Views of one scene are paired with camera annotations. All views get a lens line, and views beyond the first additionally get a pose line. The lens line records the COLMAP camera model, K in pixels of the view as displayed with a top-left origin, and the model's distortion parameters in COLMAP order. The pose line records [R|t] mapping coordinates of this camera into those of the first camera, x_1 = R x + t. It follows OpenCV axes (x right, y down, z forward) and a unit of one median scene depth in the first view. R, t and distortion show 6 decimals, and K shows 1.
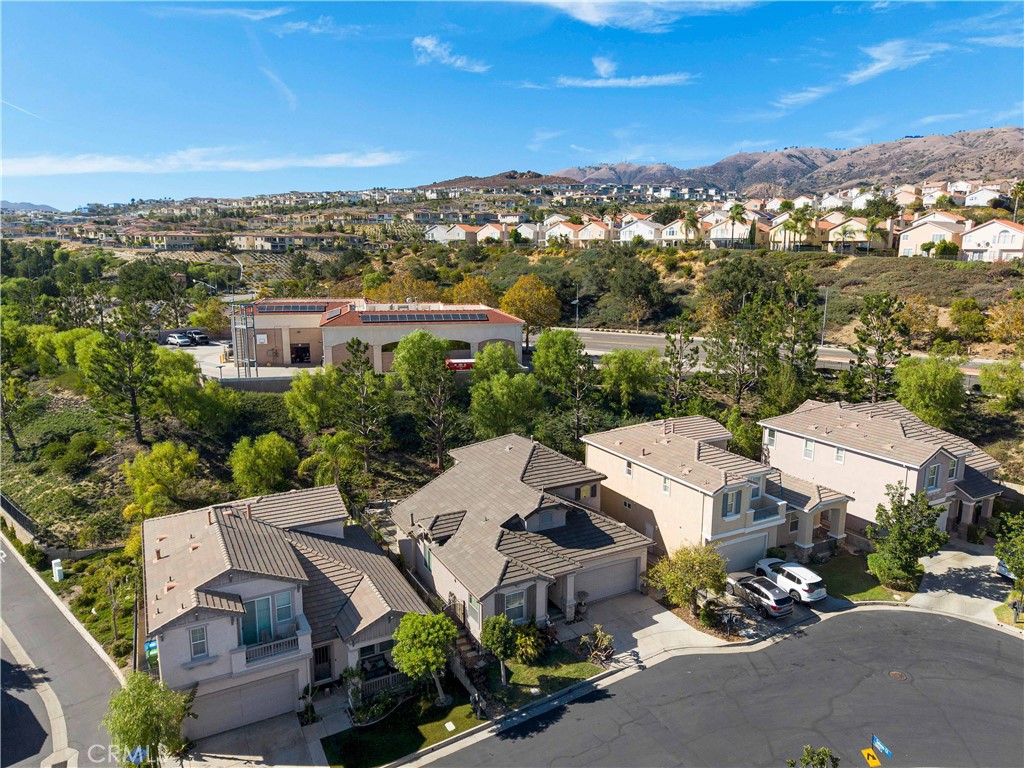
lens RADIAL K [[688.5, 0, 511.2], [0, 688.5, 385.4], [0, 0, 1]] dist [0.011762, -0.019625]
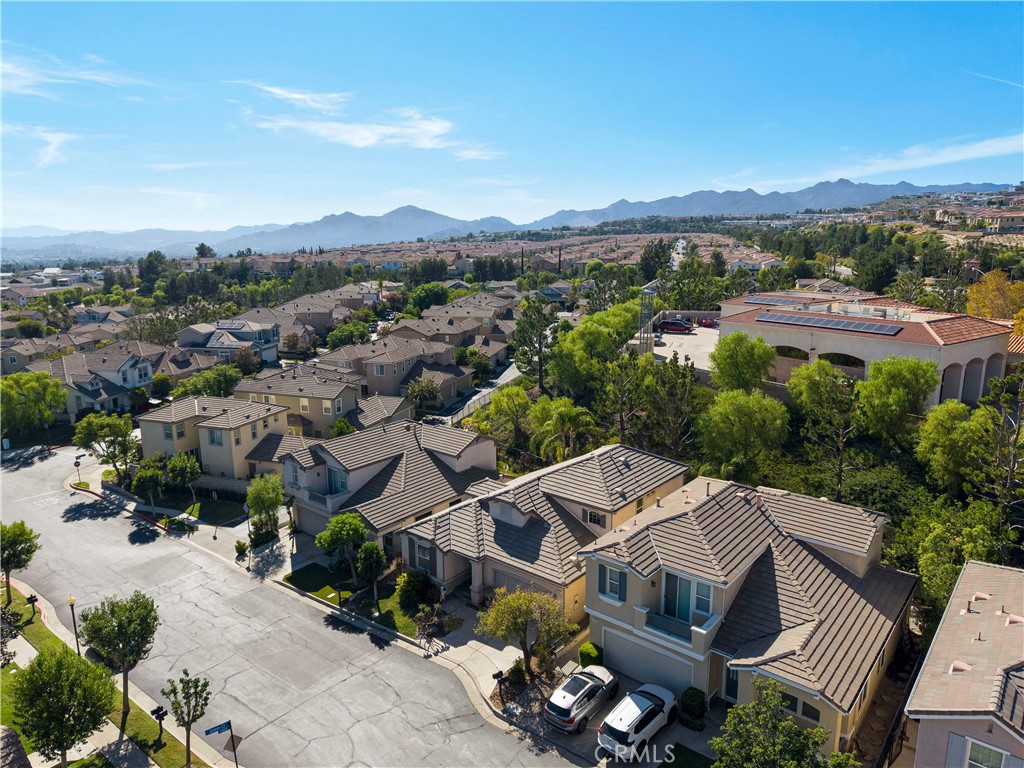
lens RADIAL K [[688.5, 0, 511.9], [0, 688.5, 382.8], [0, 0, 1]] dist [0.011762, -0.019625]
pose [[0.380170, 0.191359, -0.904905, 1.070091], [-0.182624, 0.974633, 0.129381, -0.149357], [0.906708, 0.116071, 0.405473, 0.623577]]
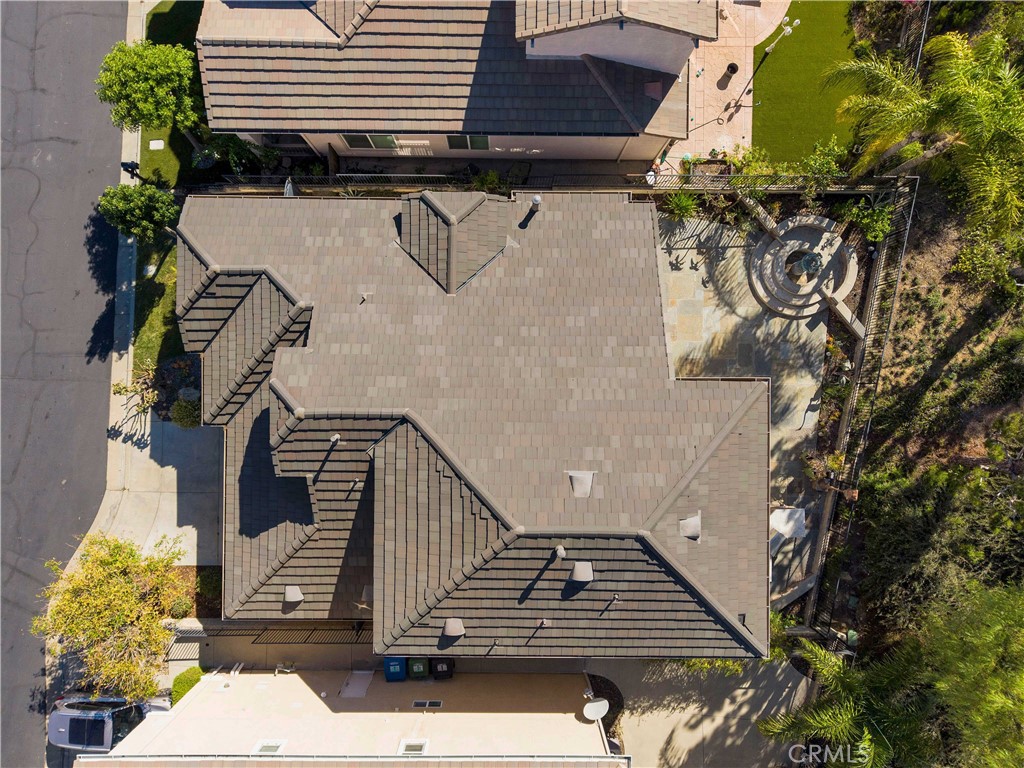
lens RADIAL K [[688.5, 0, 512.0], [0, 688.5, 378.6], [0, 0, 1]] dist [0.011762, -0.019625]
pose [[-0.479223, 0.877675, -0.005567, -0.039351], [-0.184077, -0.094303, 0.978378, -0.307398], [0.858173, 0.469886, 0.206751, 1.133102]]
